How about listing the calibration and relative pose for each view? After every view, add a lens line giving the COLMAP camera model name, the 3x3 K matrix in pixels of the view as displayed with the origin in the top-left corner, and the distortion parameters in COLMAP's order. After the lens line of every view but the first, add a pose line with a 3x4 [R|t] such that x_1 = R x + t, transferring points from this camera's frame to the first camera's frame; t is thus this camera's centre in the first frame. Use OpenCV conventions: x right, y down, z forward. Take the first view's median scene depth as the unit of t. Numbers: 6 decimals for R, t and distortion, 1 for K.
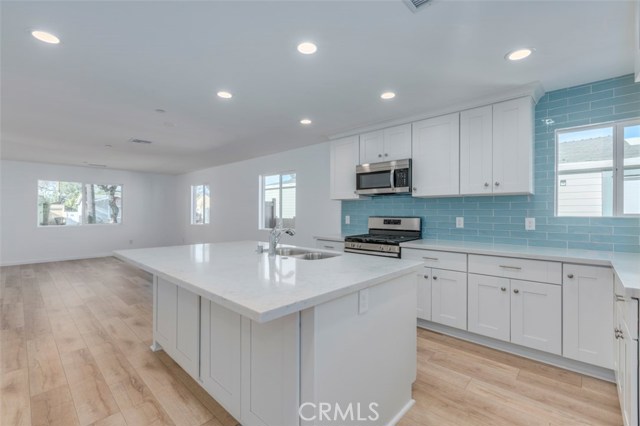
lens RADIAL K [[284.7, 0, 320.7], [0, 284.7, 210.9], [0, 0, 1]] dist [0.004459, 0.000892]
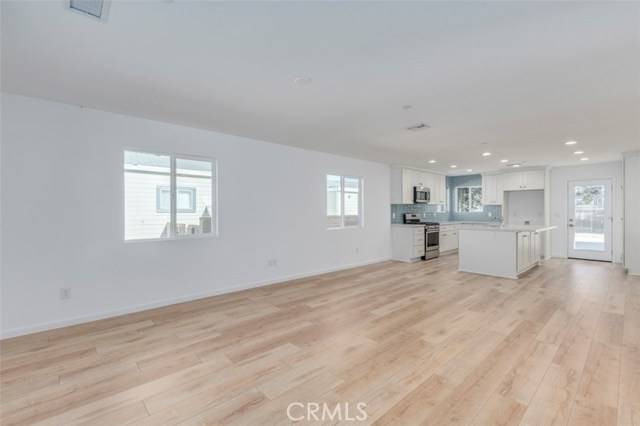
lens RADIAL K [[284.7, 0, 318.6], [0, 284.7, 211.4], [0, 0, 1]] dist [0.004459, 0.000892]
pose [[0.083278, -0.006579, 0.996505, -1.239861], [-0.010544, 0.999916, 0.007482, 0.000048], [-0.996471, -0.011130, 0.083201, 1.002182]]
